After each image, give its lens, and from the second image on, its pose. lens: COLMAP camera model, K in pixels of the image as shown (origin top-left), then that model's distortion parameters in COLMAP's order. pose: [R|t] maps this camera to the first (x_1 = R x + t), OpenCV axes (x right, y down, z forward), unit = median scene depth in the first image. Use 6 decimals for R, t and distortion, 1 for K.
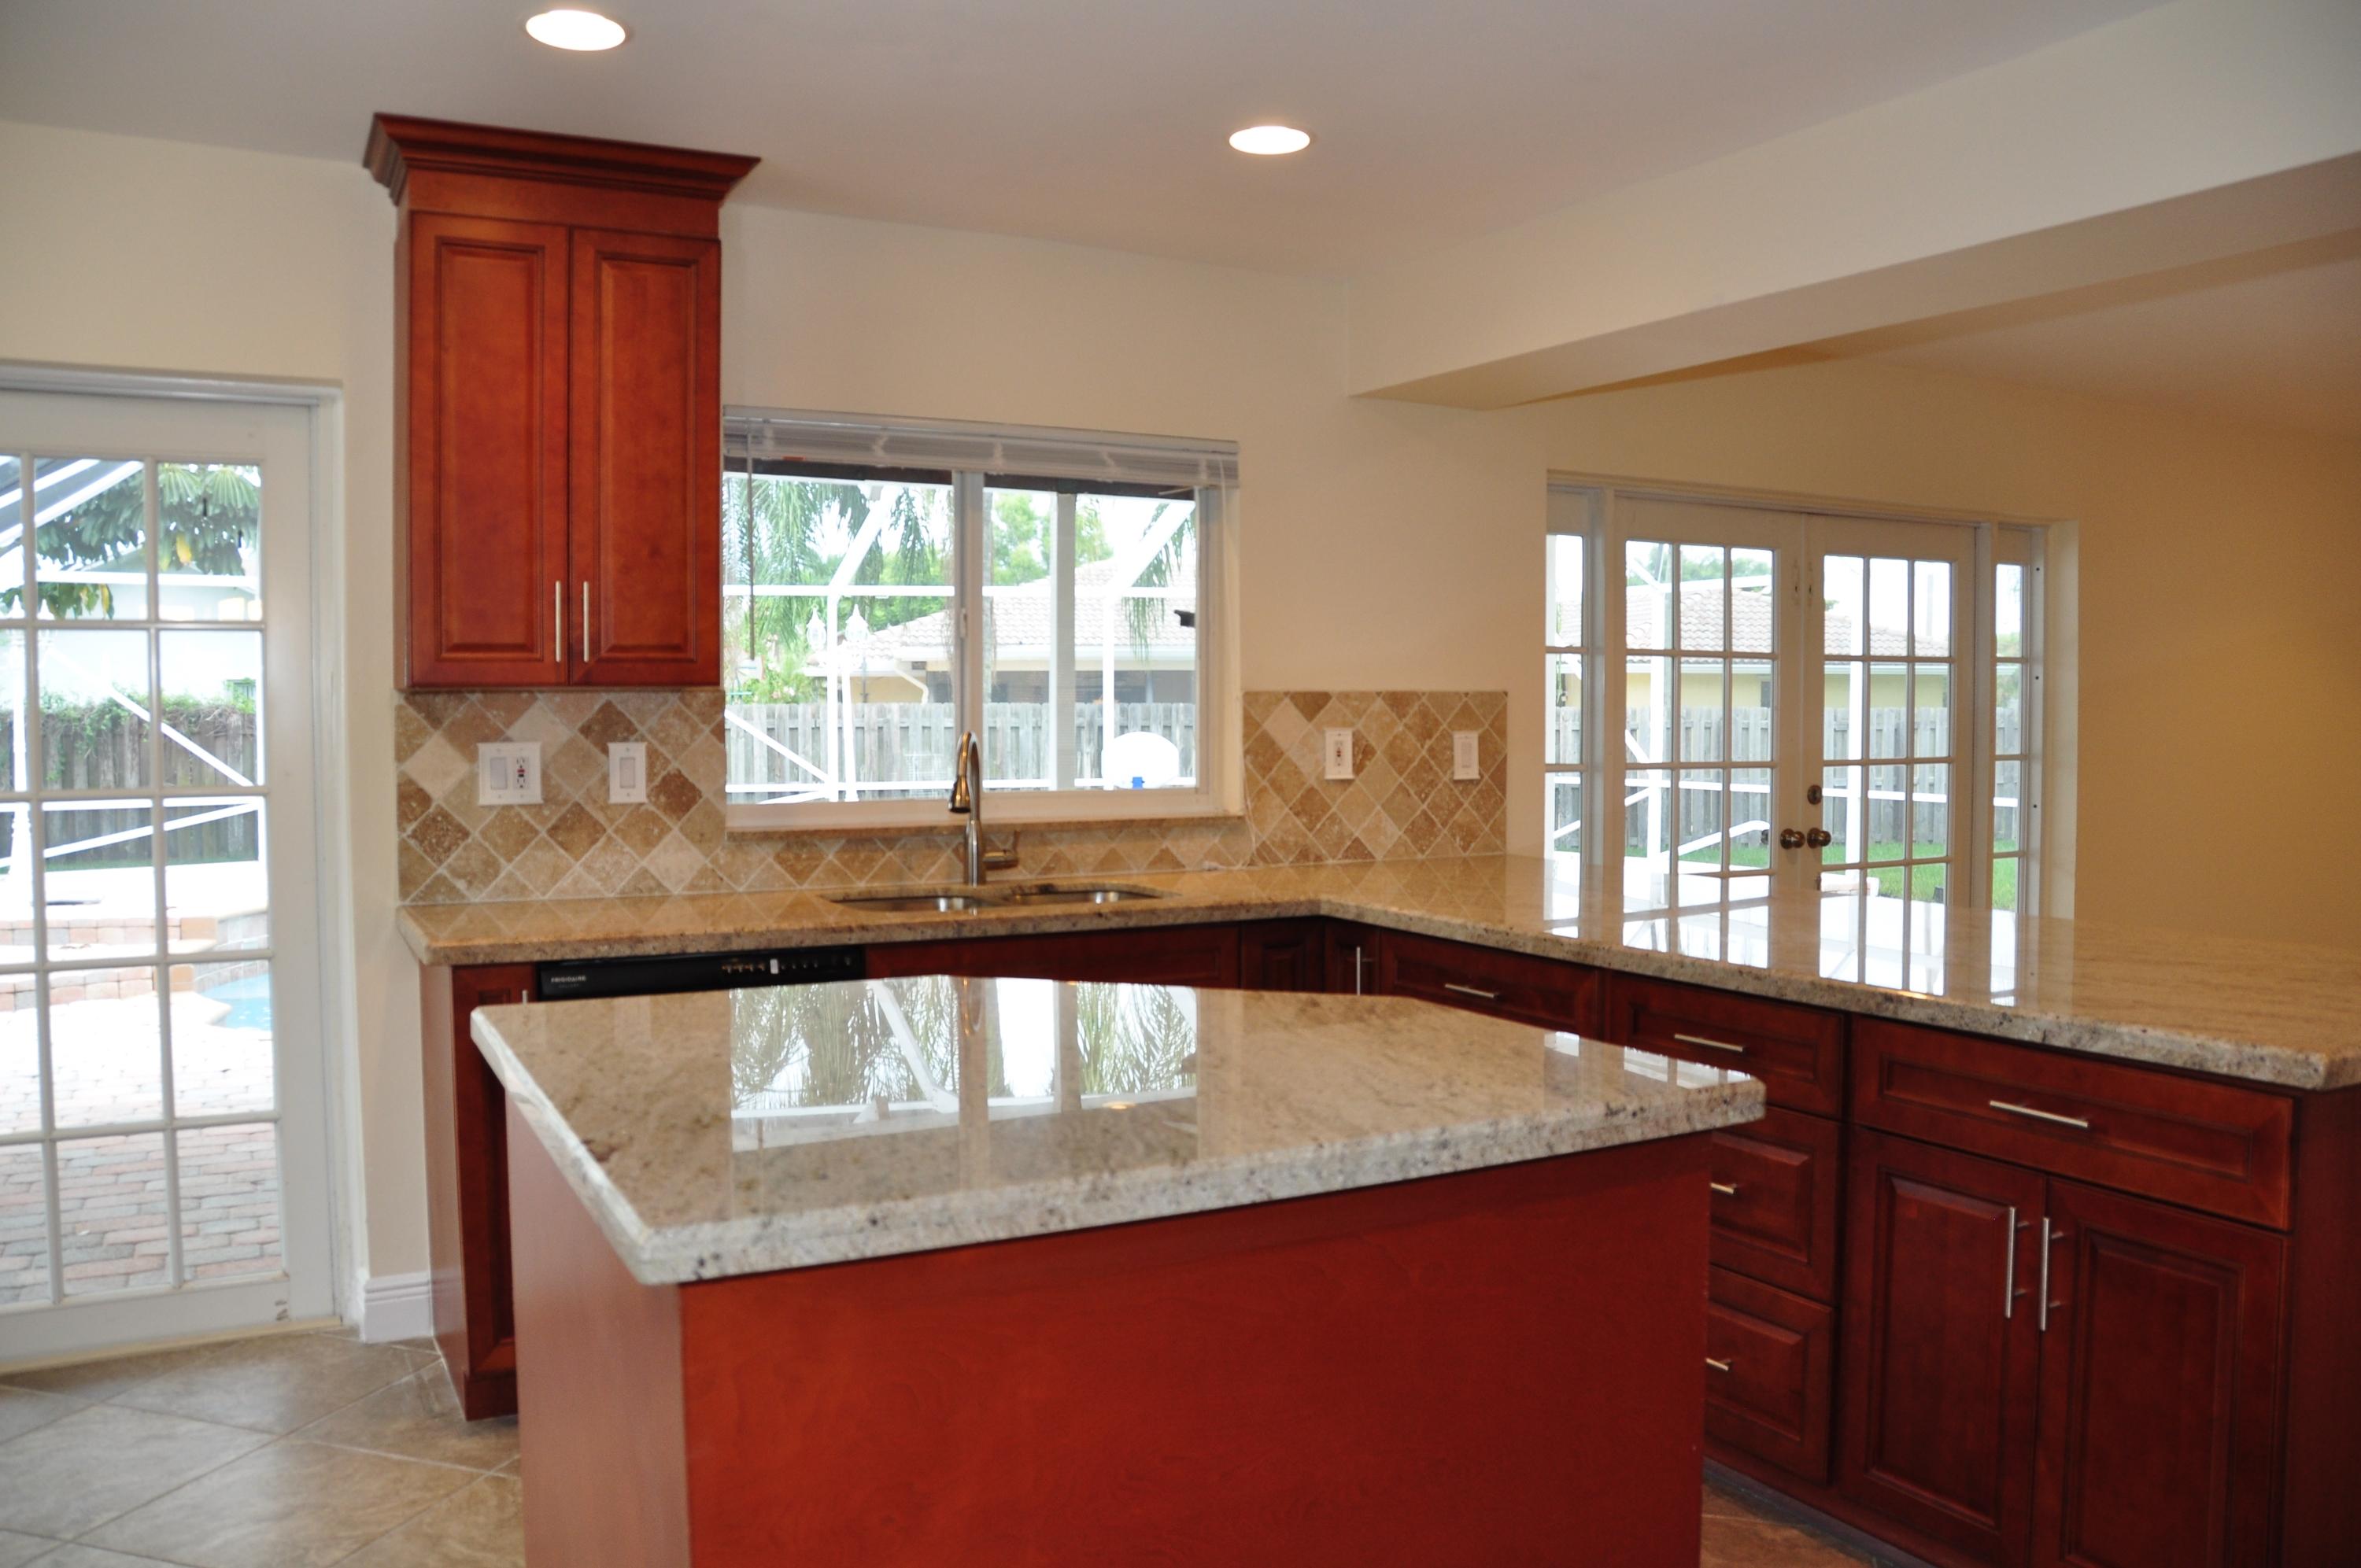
lens RADIAL K [[1835.8, 0, 1180.5], [0, 1835.8, 784.0], [0, 0, 1]] dist [-0.178238, 0.135625]
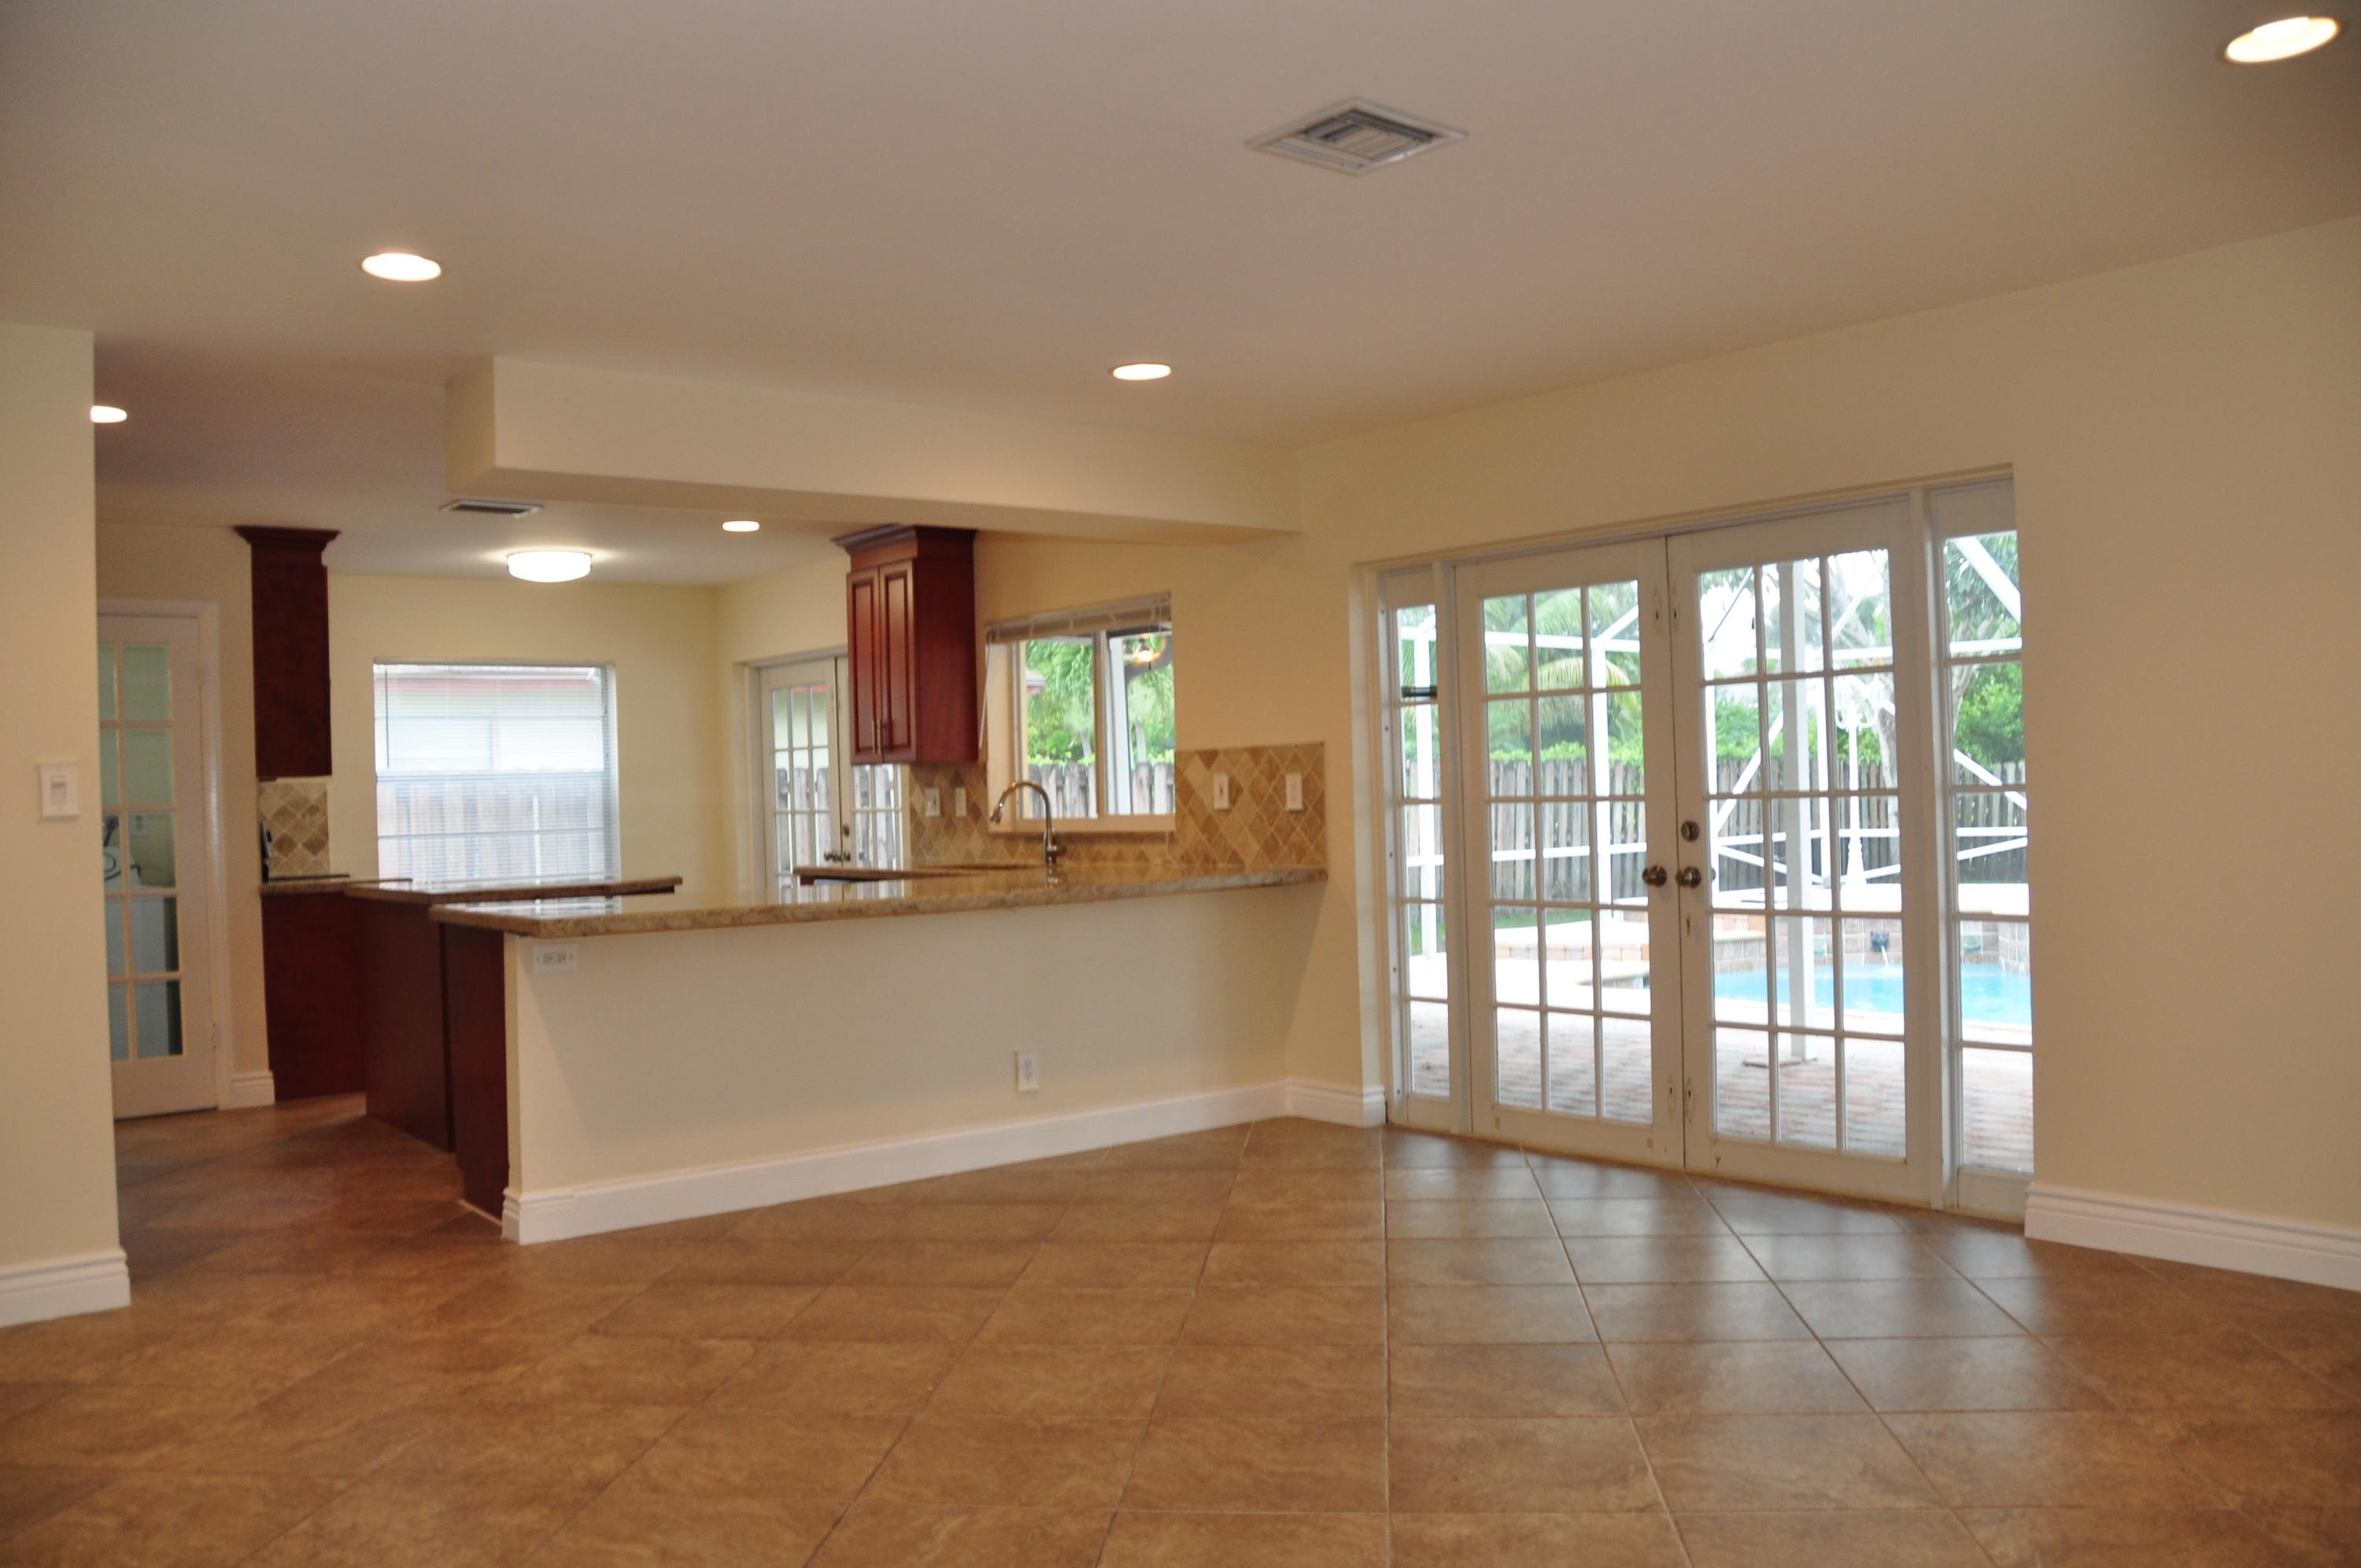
lens RADIAL K [[1835.8, 0, 1180.5], [0, 1835.8, 784.0], [0, 0, 1]] dist [-0.178238, 0.135625]
pose [[0.191148, -0.008514, -0.981524, 1.545276], [-0.012444, 0.999861, -0.011097, -0.005849], [0.981482, 0.014336, 0.191015, 0.701361]]
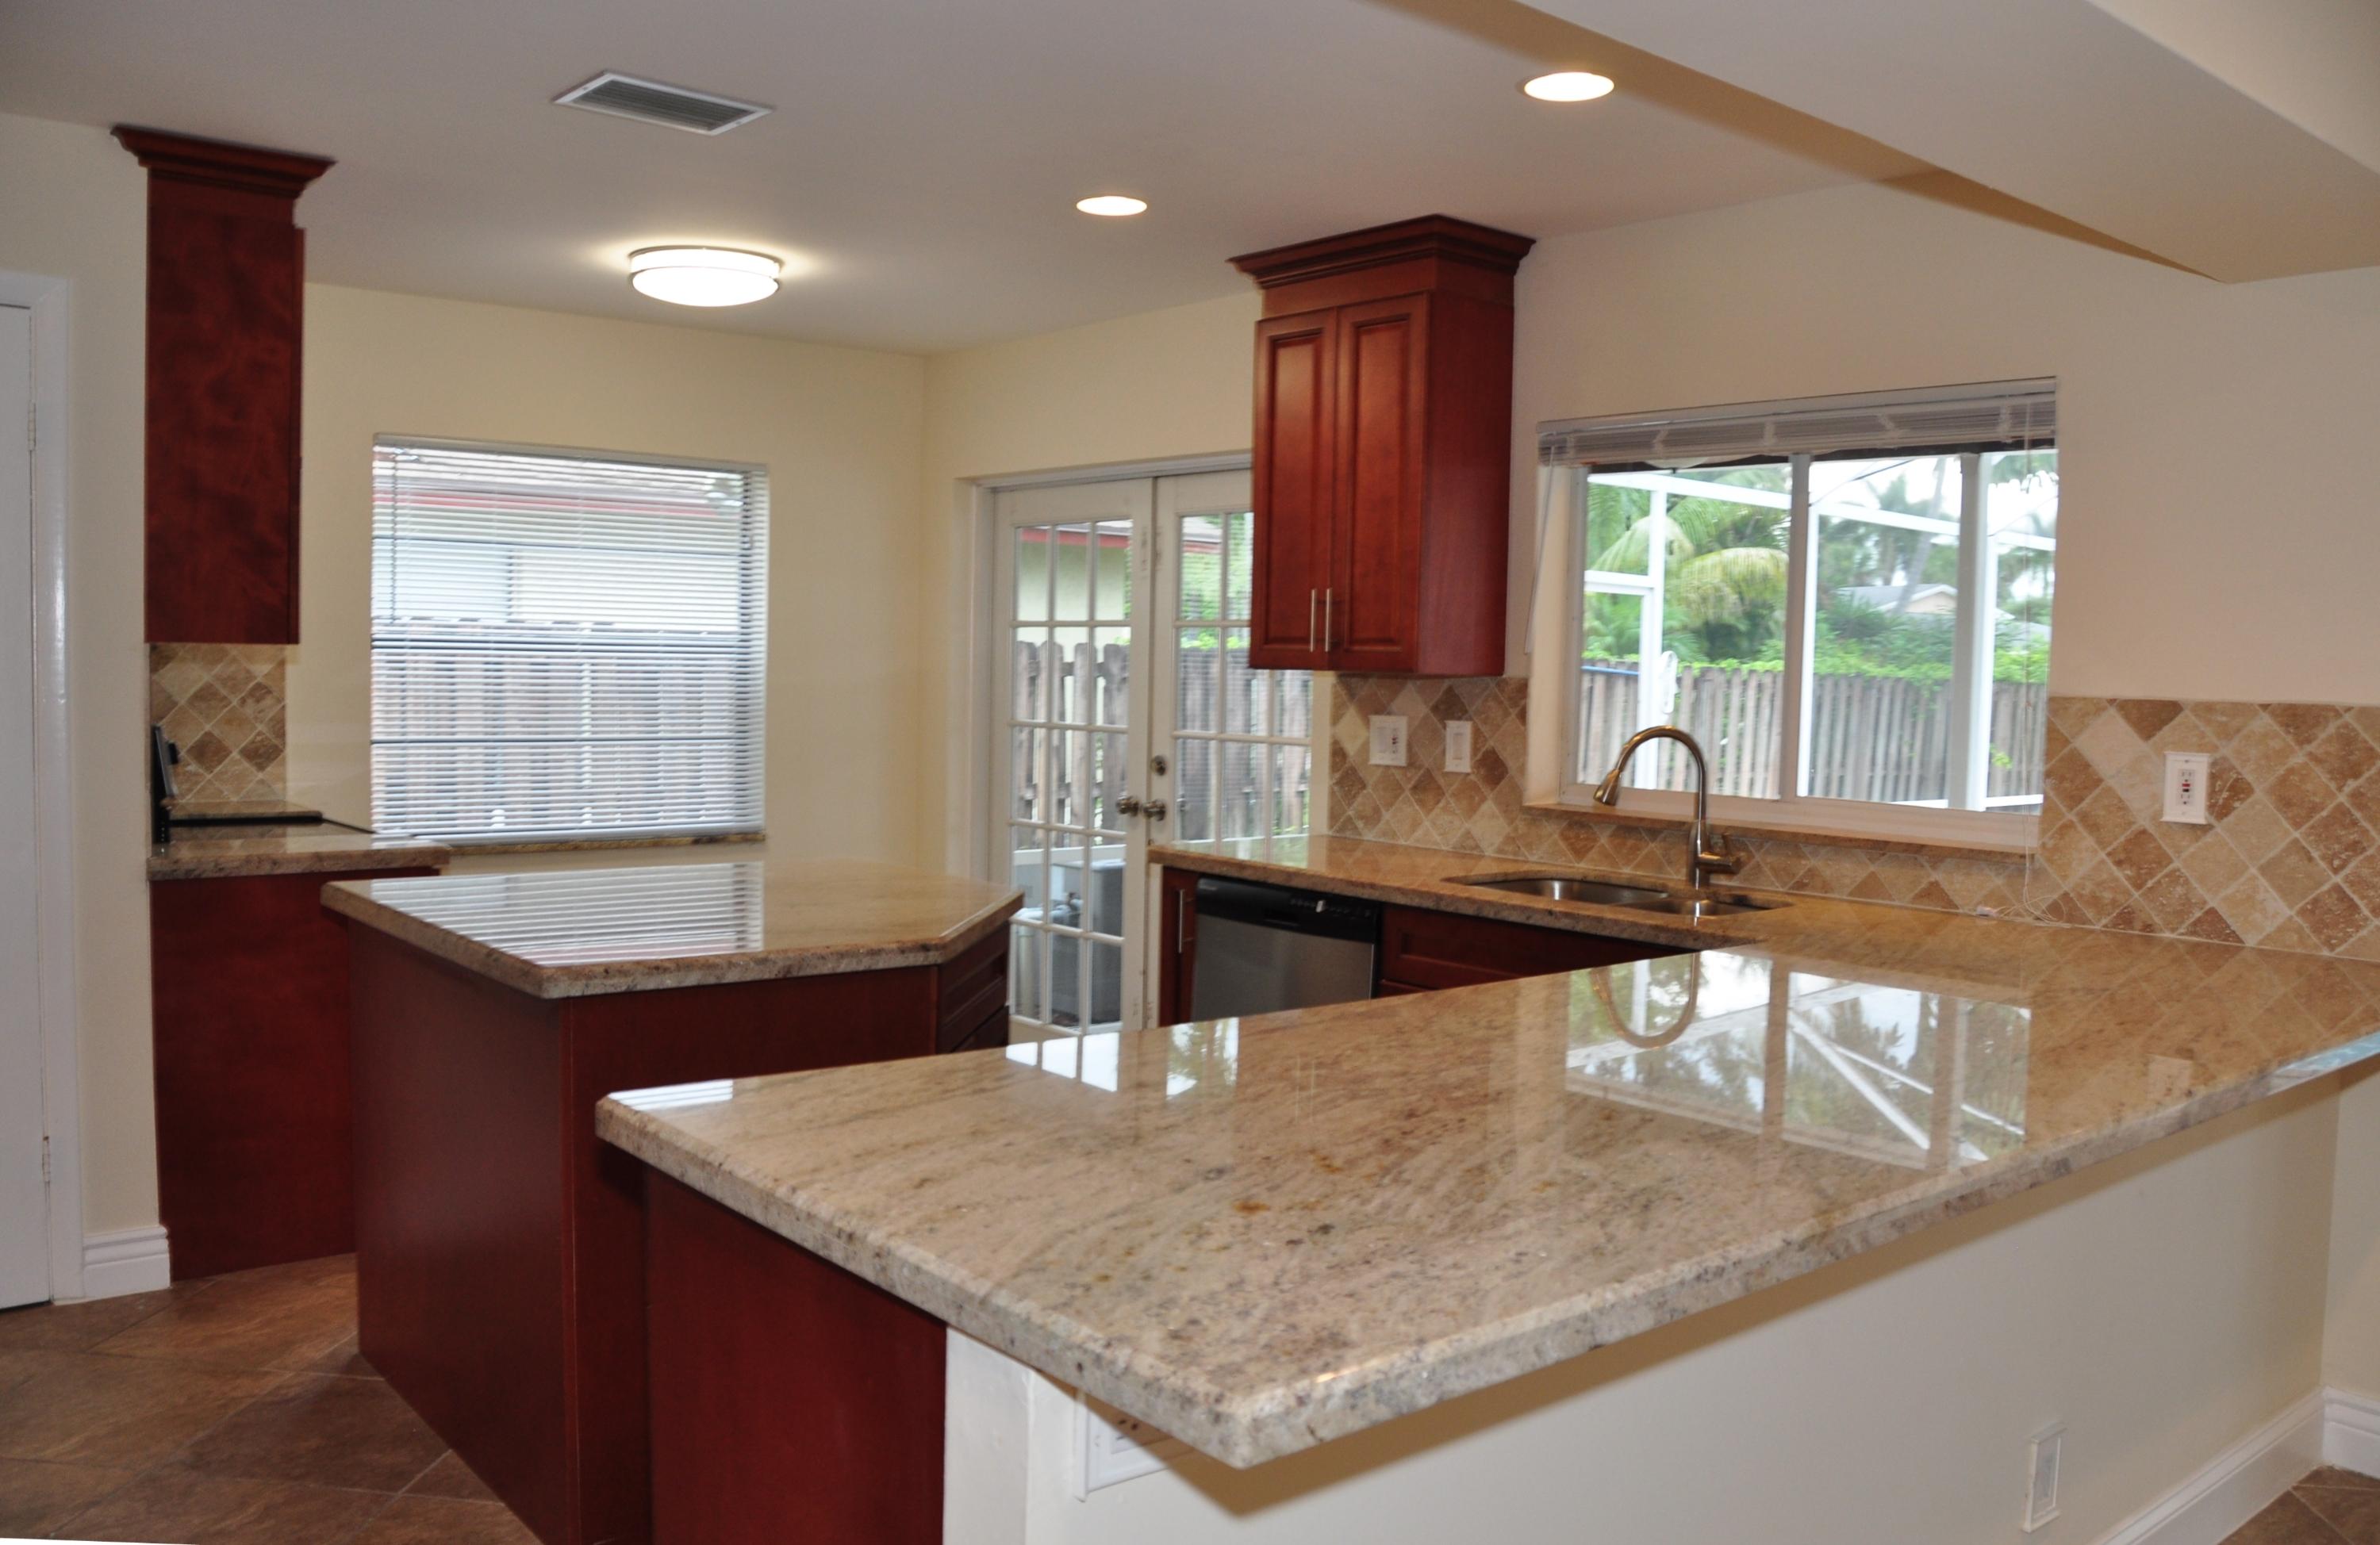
lens RADIAL K [[1891.6, 0, 1190.0], [0, 1891.6, 772.5], [0, 0, 1]] dist [-0.166662, 0.111903]
pose [[0.205176, 0.063097, -0.976689, 0.715019], [-0.066509, 0.996512, 0.050406, -0.032967], [0.976463, 0.054616, 0.208657, 0.478030]]
